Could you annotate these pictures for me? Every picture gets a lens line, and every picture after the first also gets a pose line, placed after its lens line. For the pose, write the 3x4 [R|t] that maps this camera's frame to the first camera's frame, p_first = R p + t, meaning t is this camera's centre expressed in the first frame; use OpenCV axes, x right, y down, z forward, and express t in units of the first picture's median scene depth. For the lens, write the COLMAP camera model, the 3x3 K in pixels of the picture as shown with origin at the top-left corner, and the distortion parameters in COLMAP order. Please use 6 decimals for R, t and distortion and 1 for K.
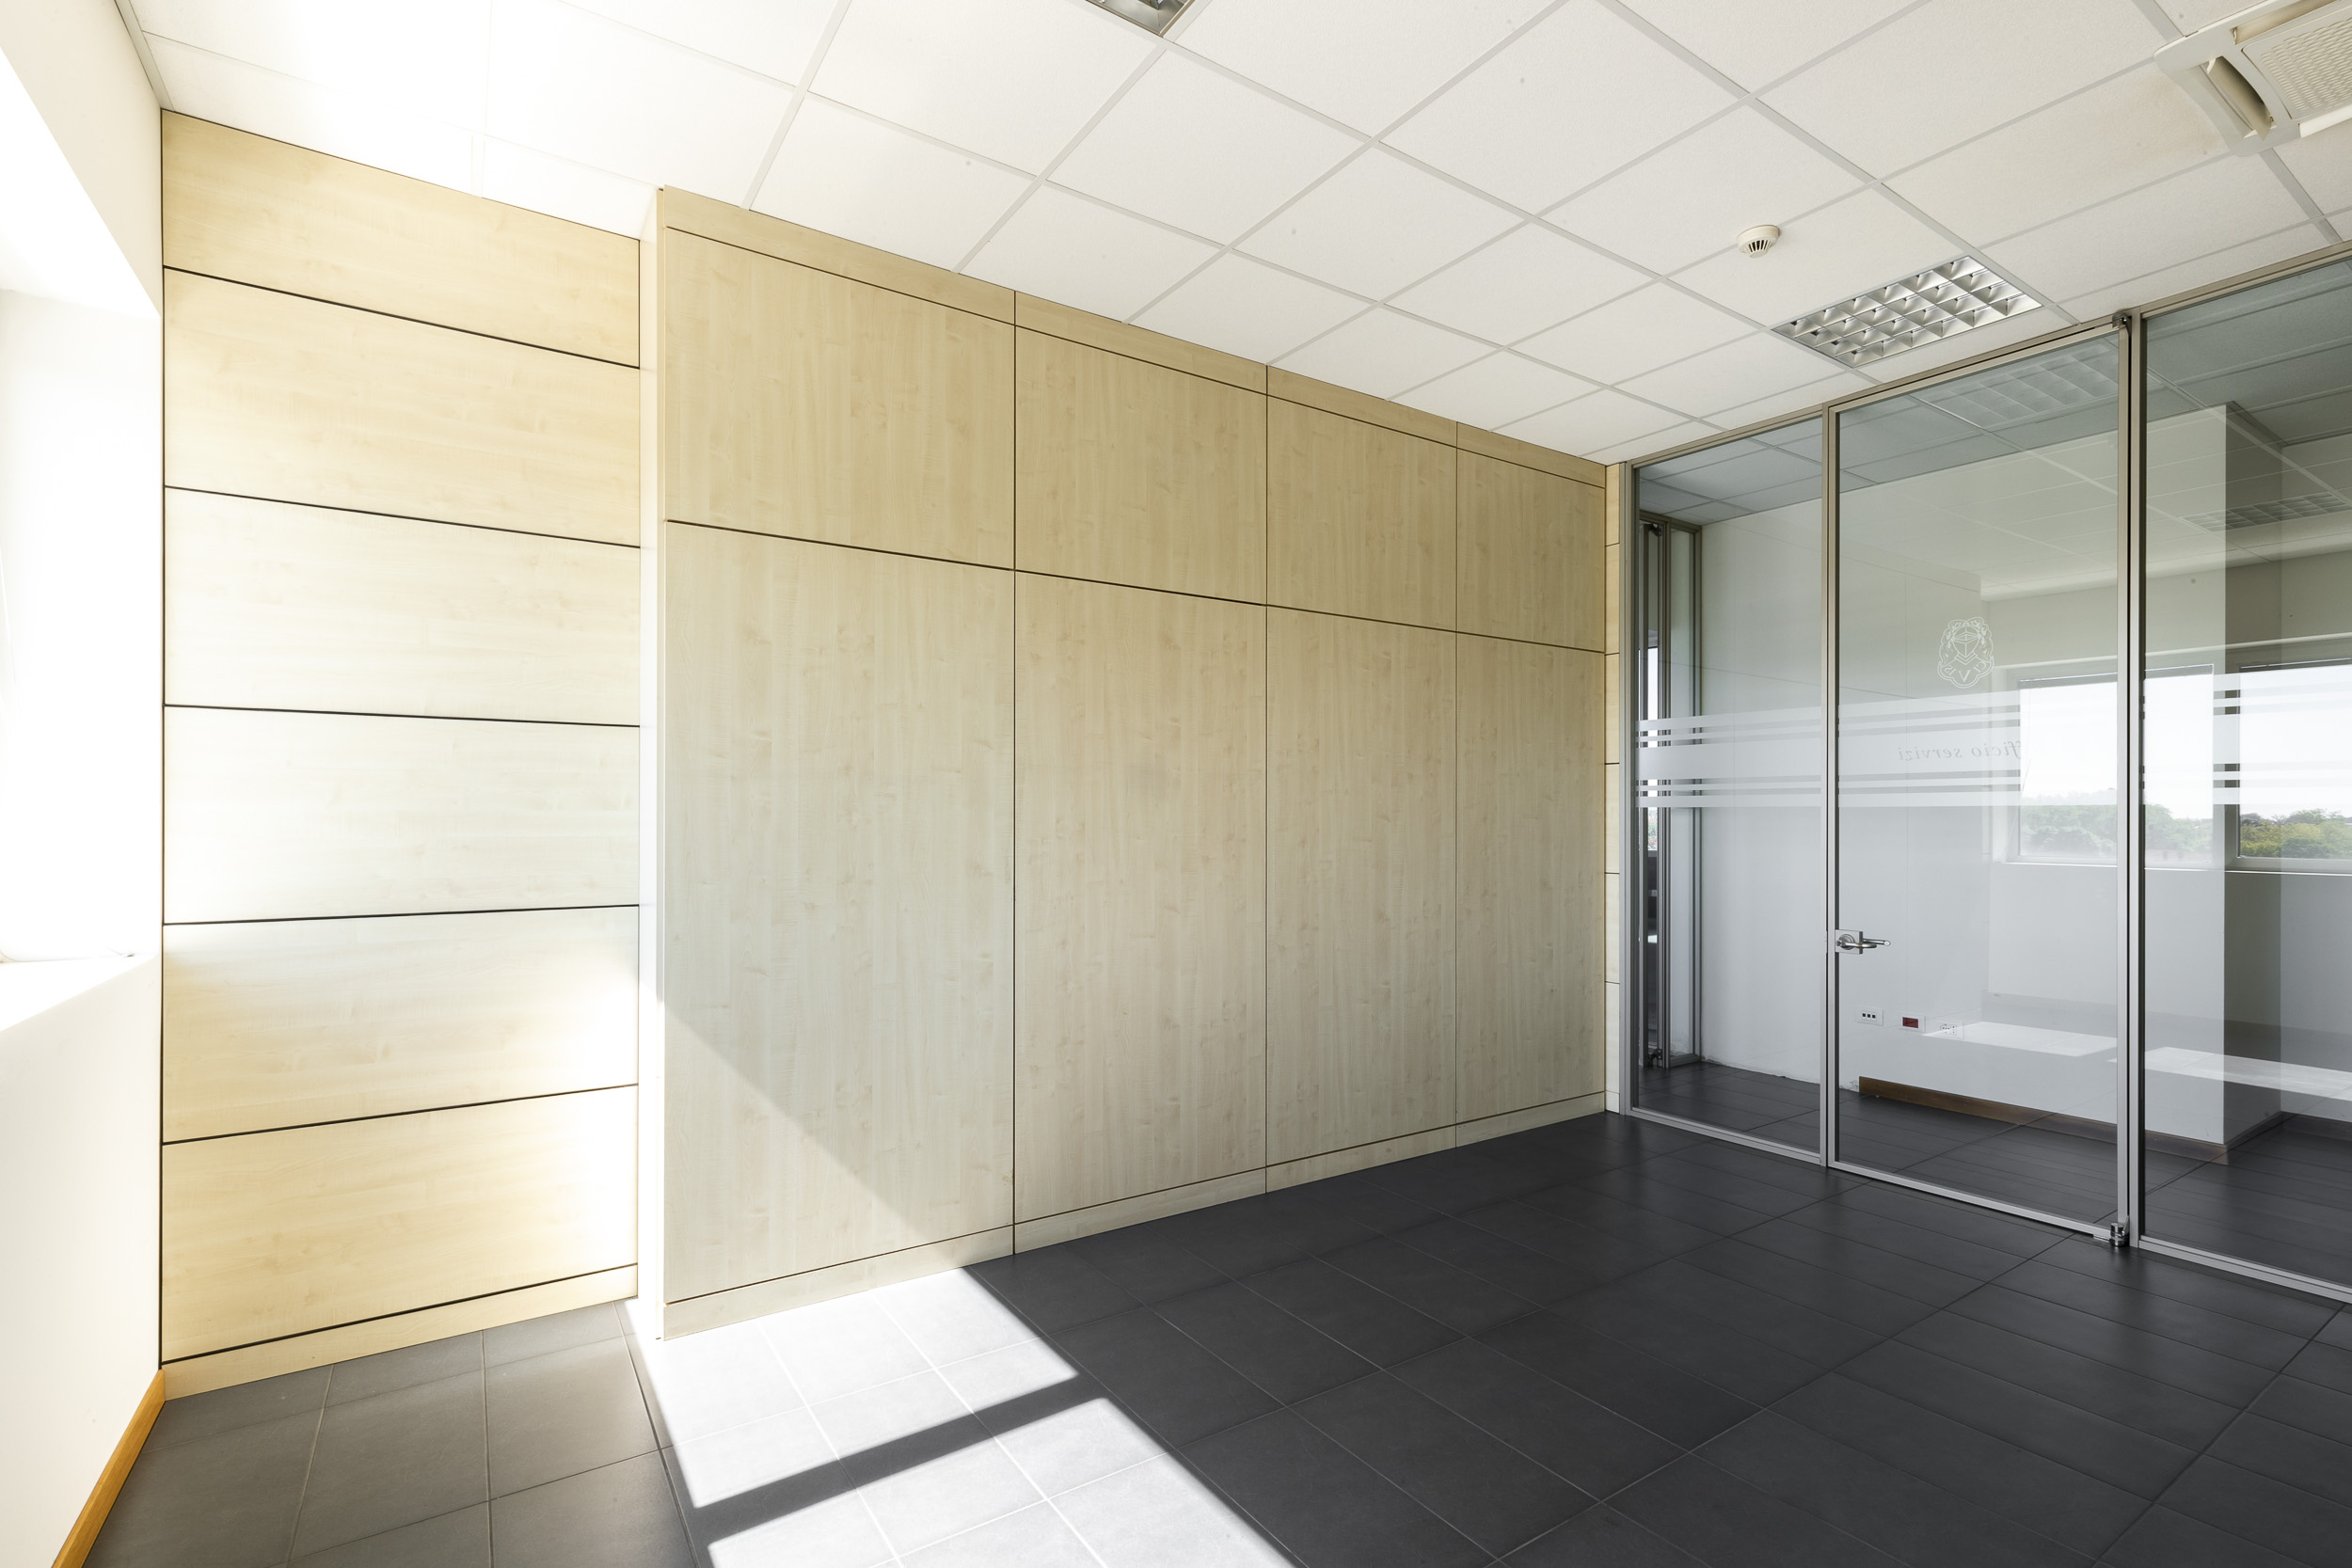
lens RADIAL K [[1071.2, 0, 1185.1], [0, 1071.2, 821.8], [0, 0, 1]] dist [0.019383, 0.000884]
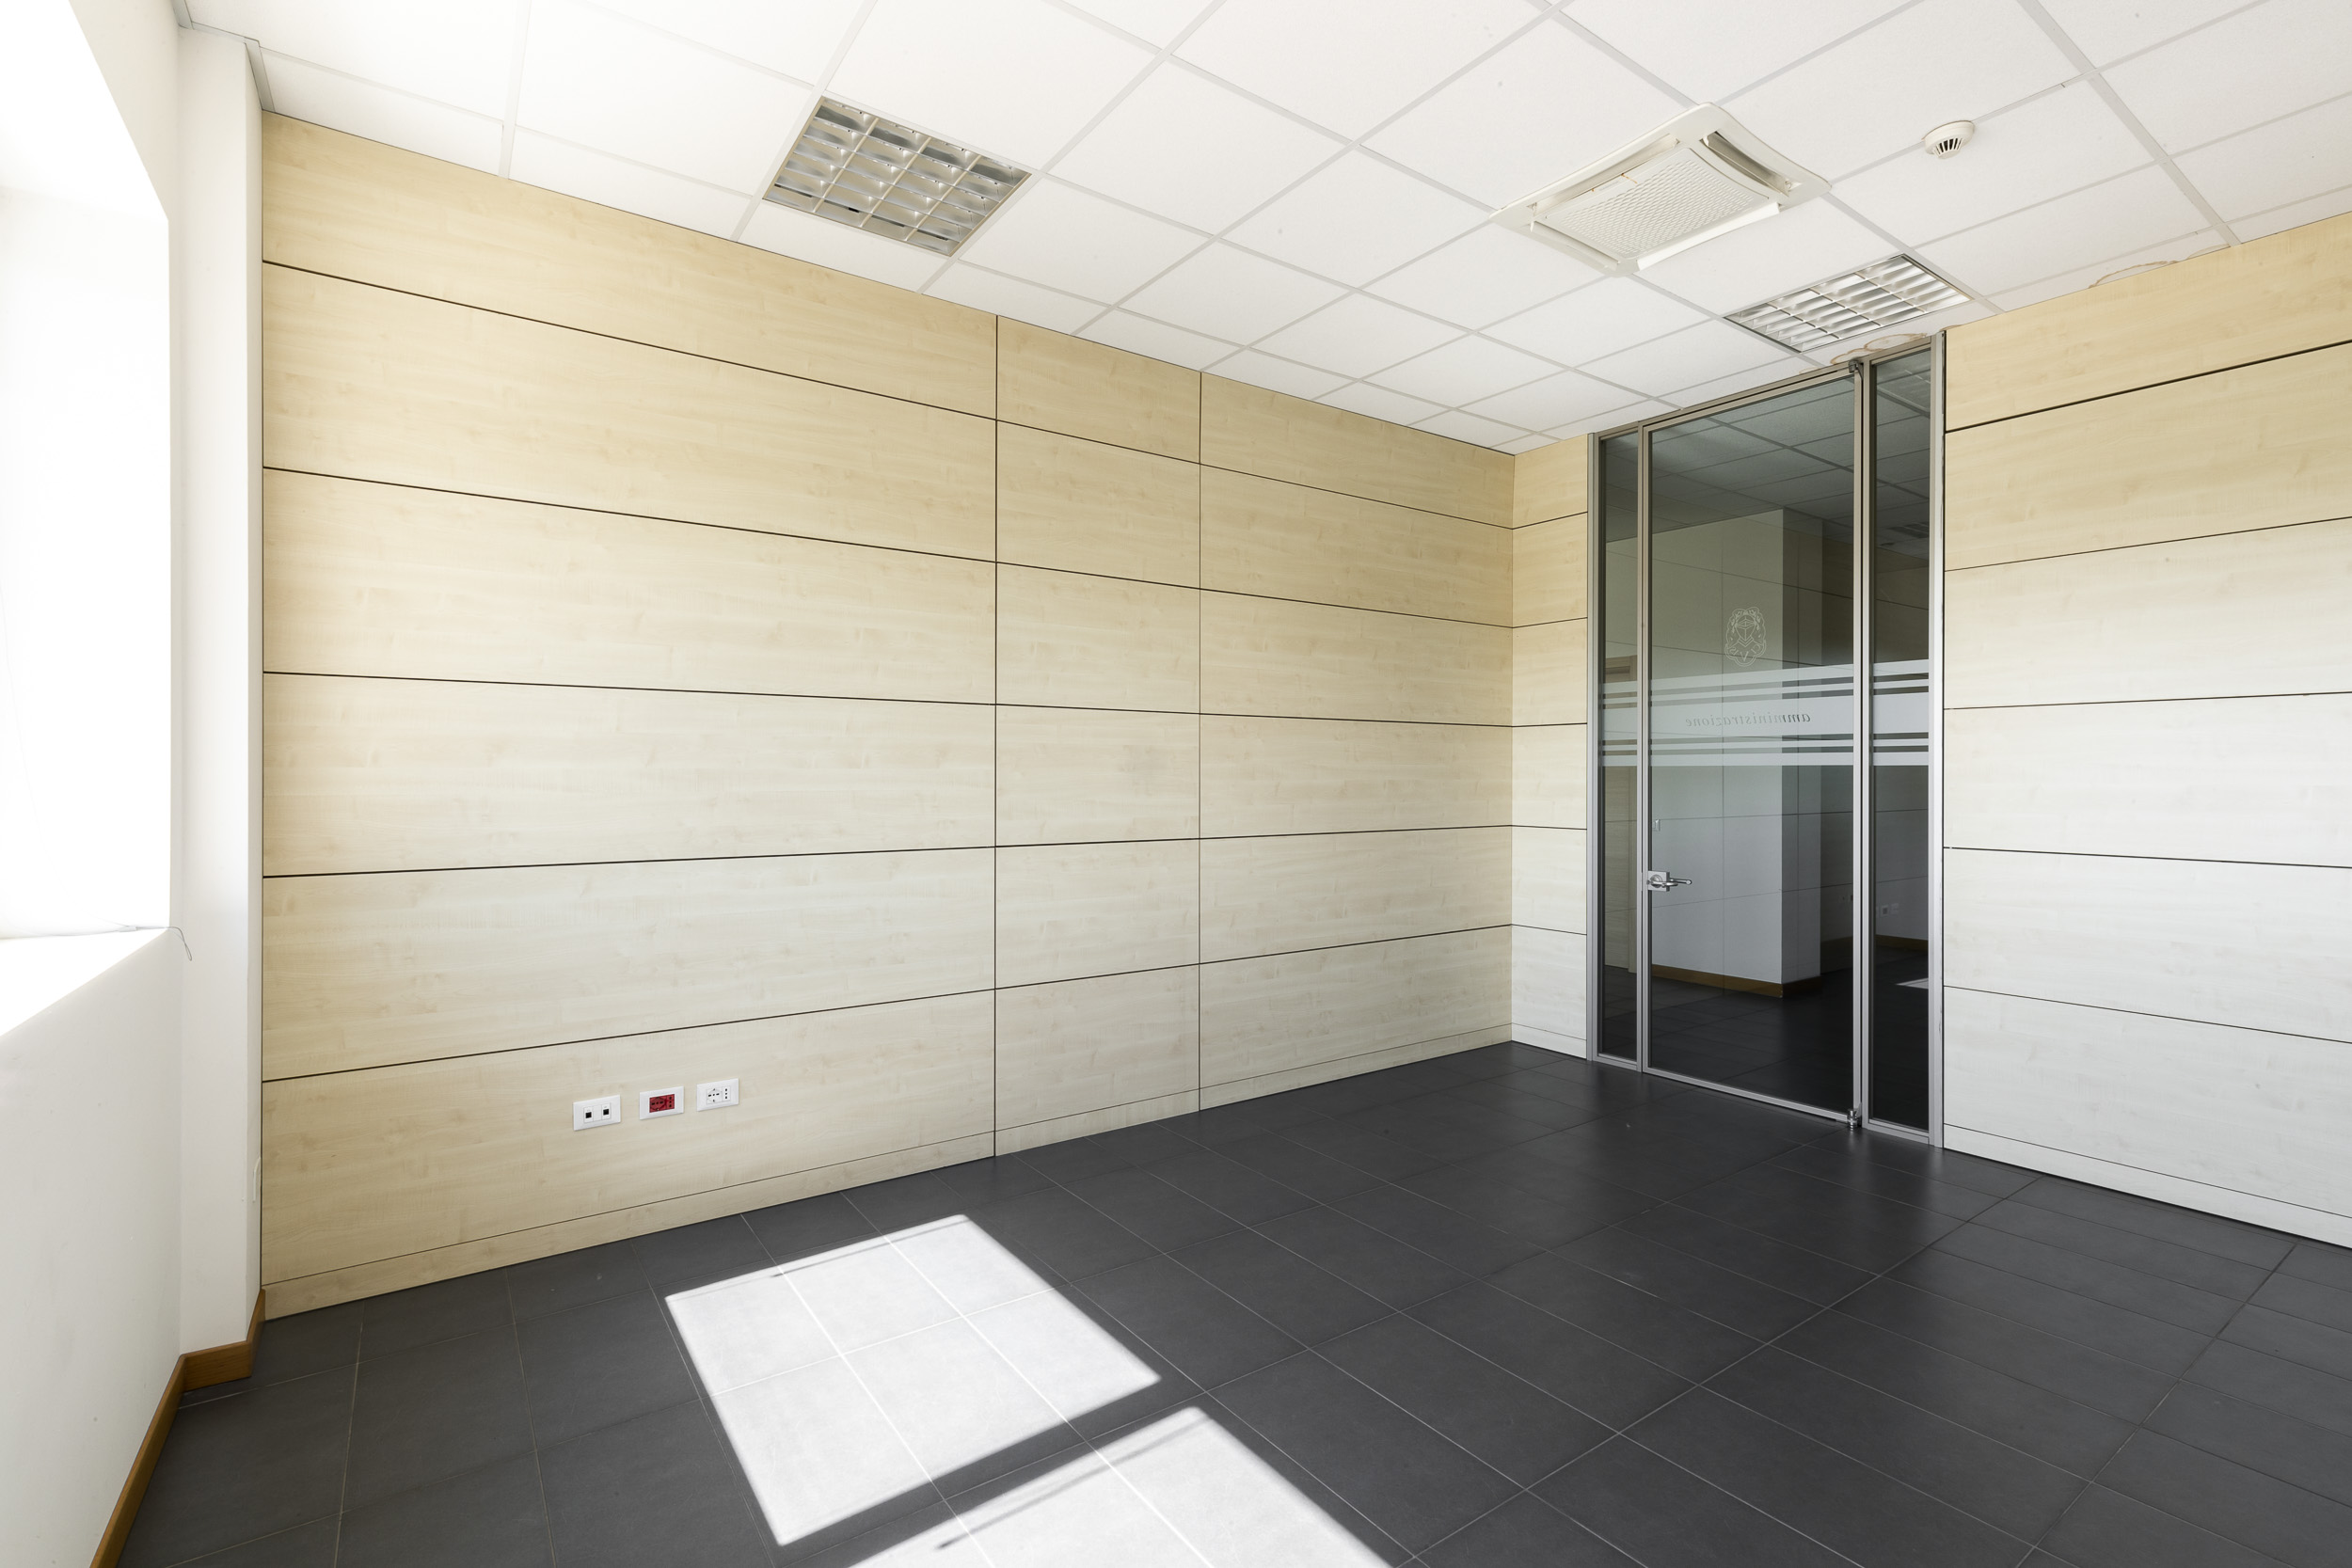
lens RADIAL K [[1071.2, 0, 1172.8], [0, 1071.2, 770.7], [0, 0, 1]] dist [0.019383, 0.000884]
pose [[0.998841, 0.018401, -0.044476, 0.105121], [-0.018444, 0.999830, -0.000547, 0.001761], [0.044458, 0.001367, 0.999010, -0.145310]]
